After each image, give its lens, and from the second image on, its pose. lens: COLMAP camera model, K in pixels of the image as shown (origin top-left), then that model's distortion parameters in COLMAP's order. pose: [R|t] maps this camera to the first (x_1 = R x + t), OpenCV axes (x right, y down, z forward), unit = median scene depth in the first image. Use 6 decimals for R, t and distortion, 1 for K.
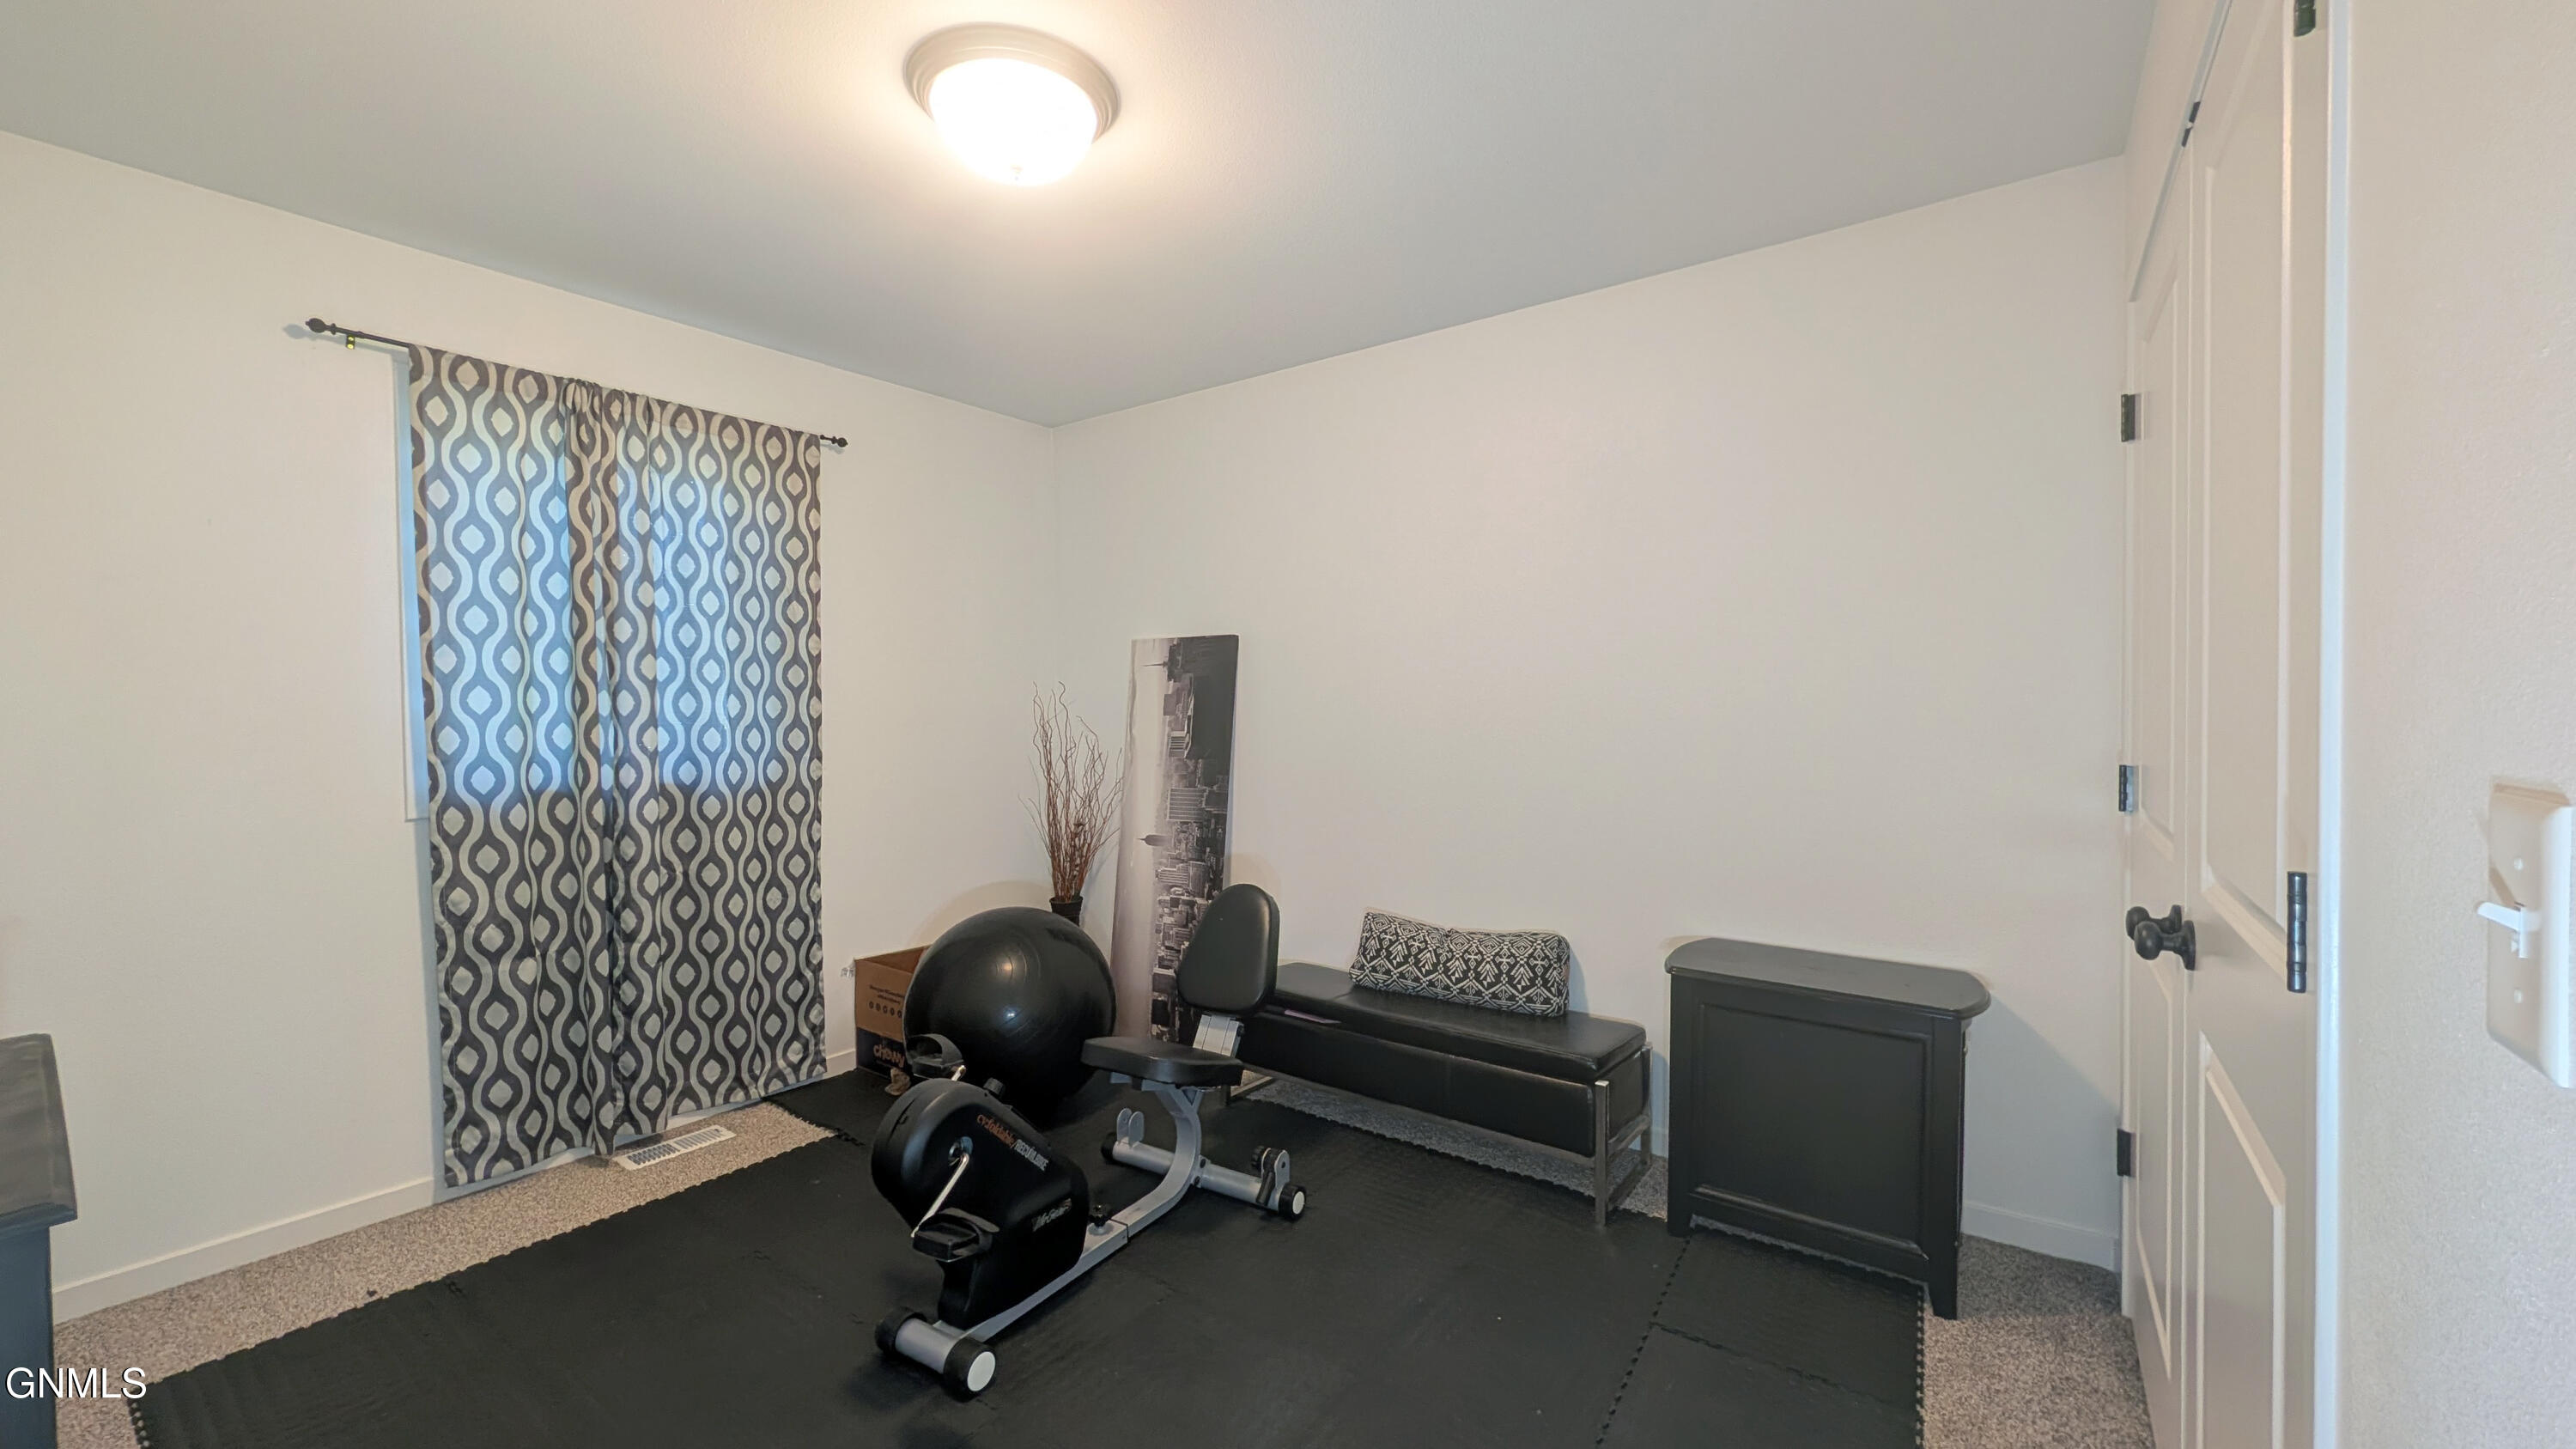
lens RADIAL K [[1003.3, 0, 1290.5], [0, 1003.3, 732.5], [0, 0, 1]] dist [0.003862, -0.000401]
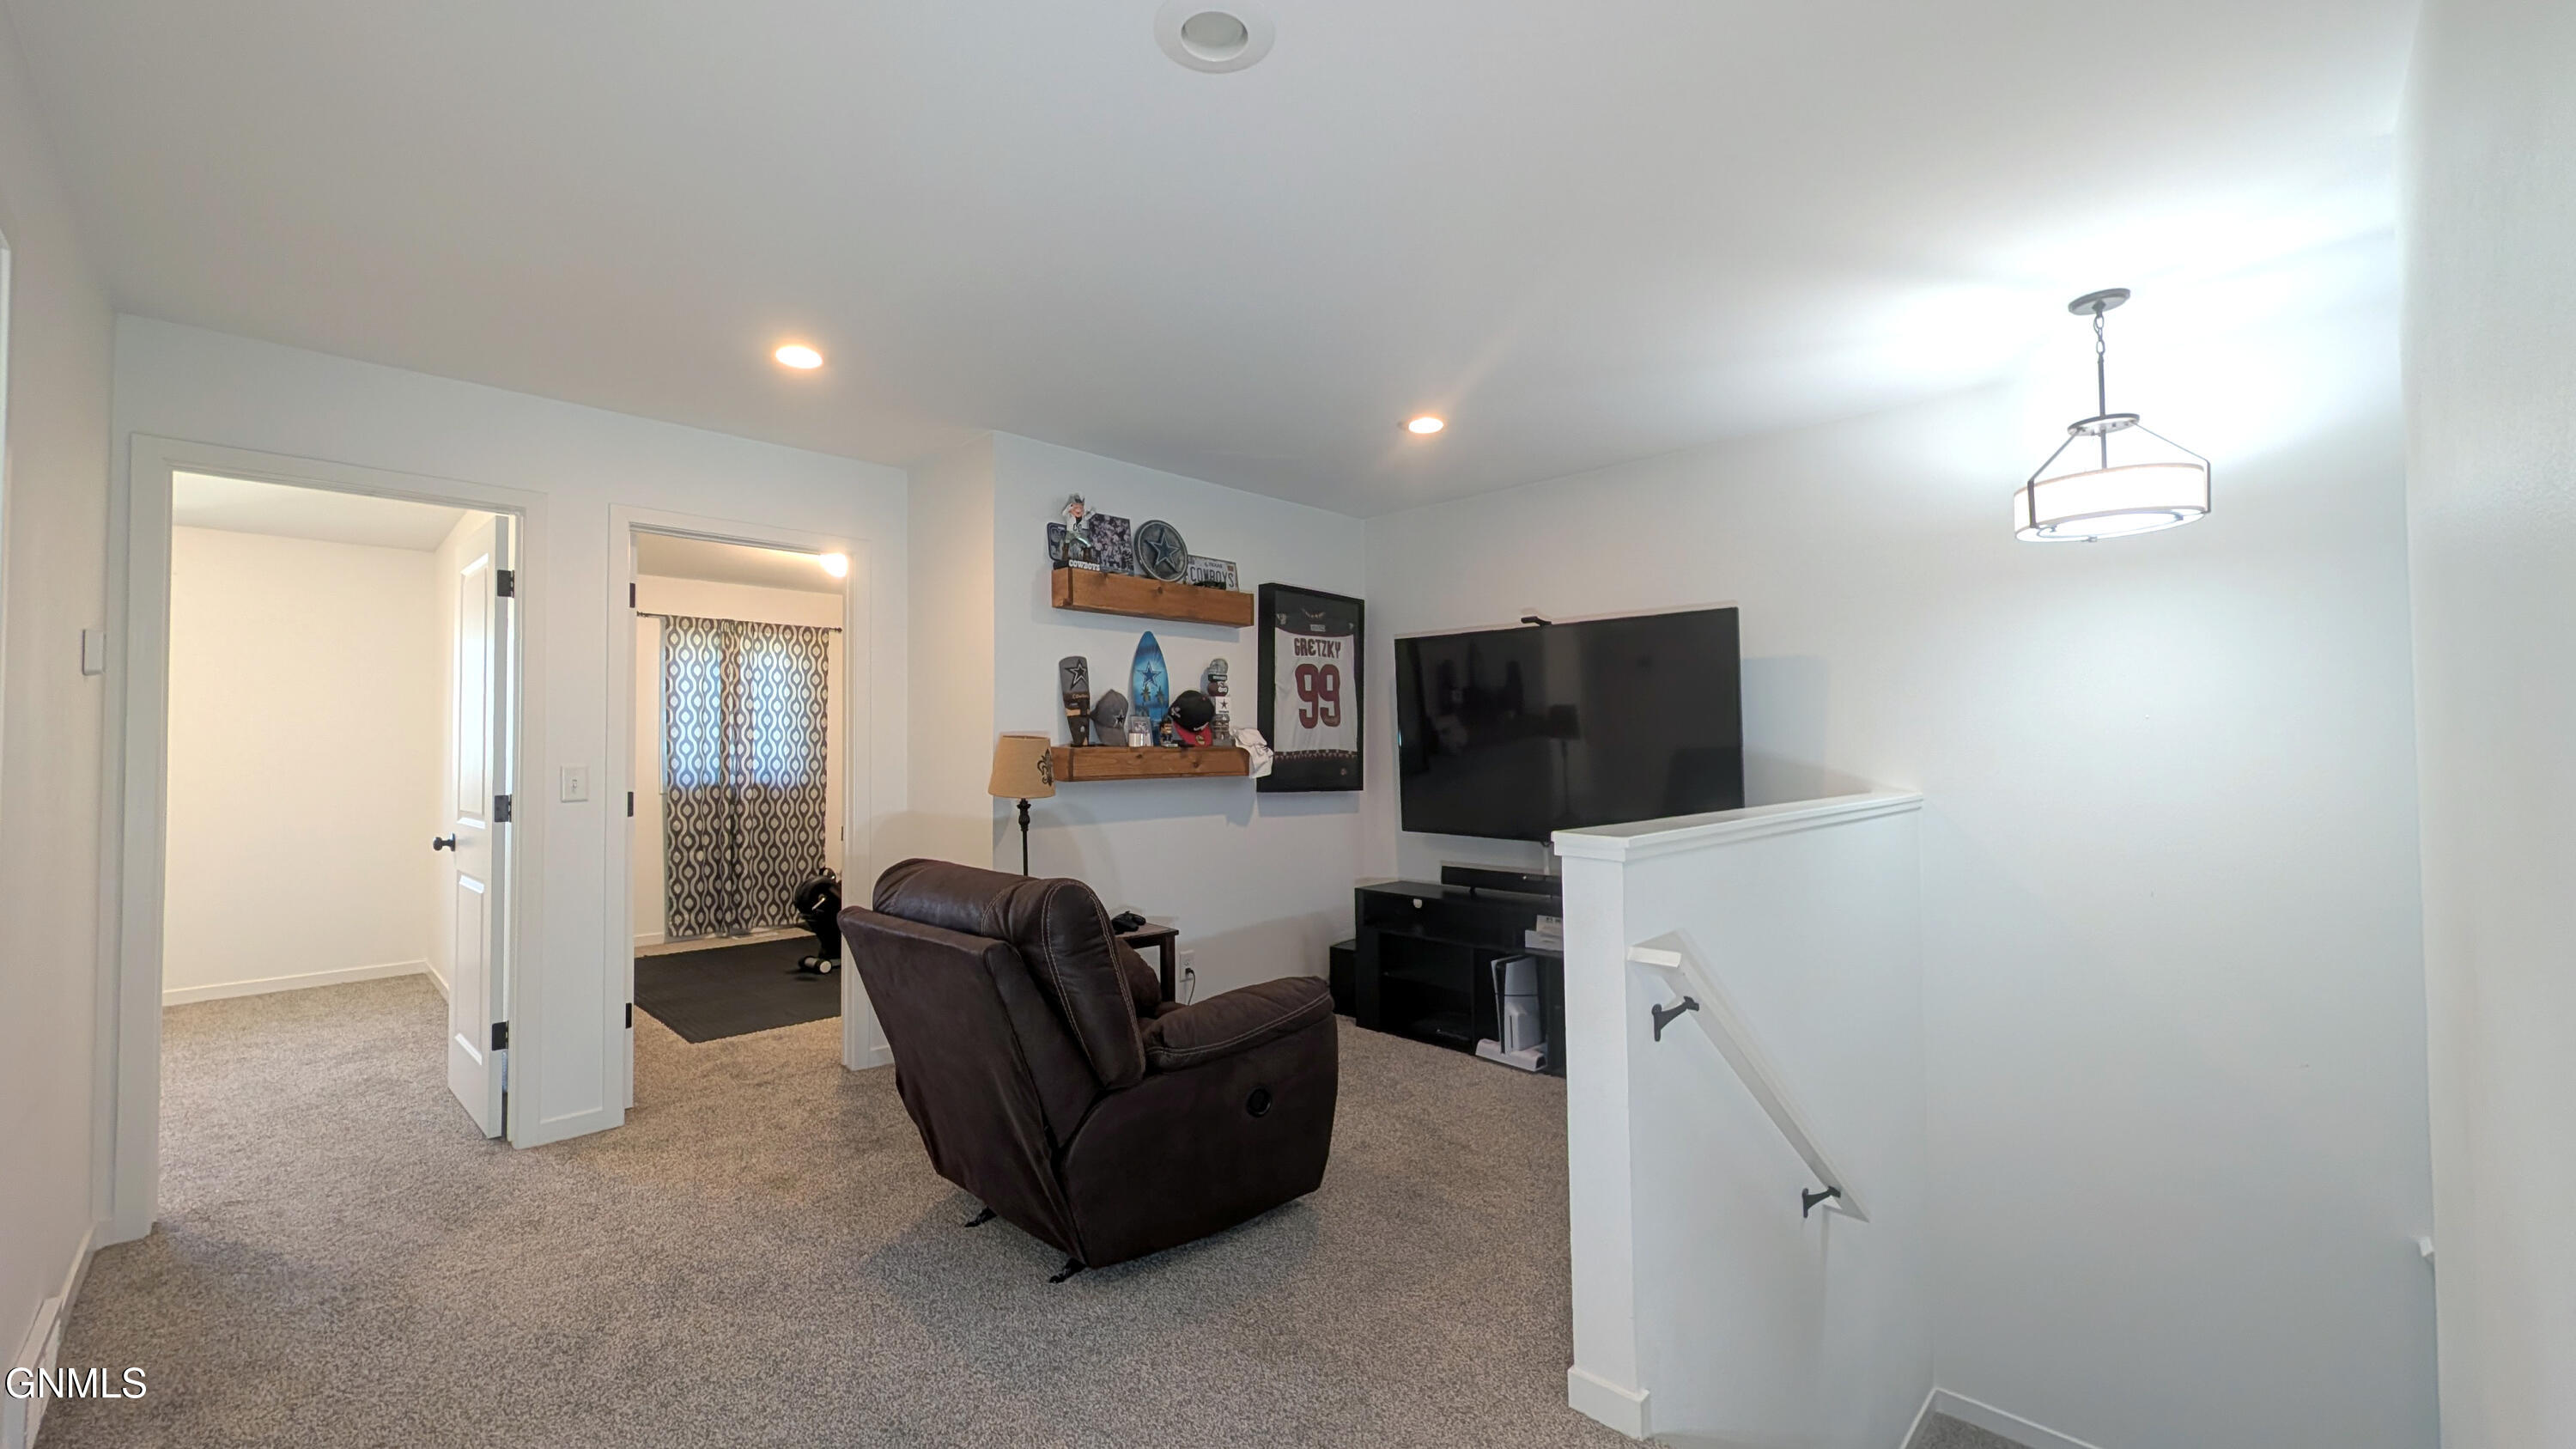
lens RADIAL K [[1003.3, 0, 1289.2], [0, 1003.3, 733.5], [0, 0, 1]] dist [0.003862, -0.000401]
pose [[0.989671, 0.000183, -0.143355, 1.014792], [-0.005731, 0.999251, -0.038283, 0.018504], [0.143241, 0.038709, 0.988931, -1.231094]]
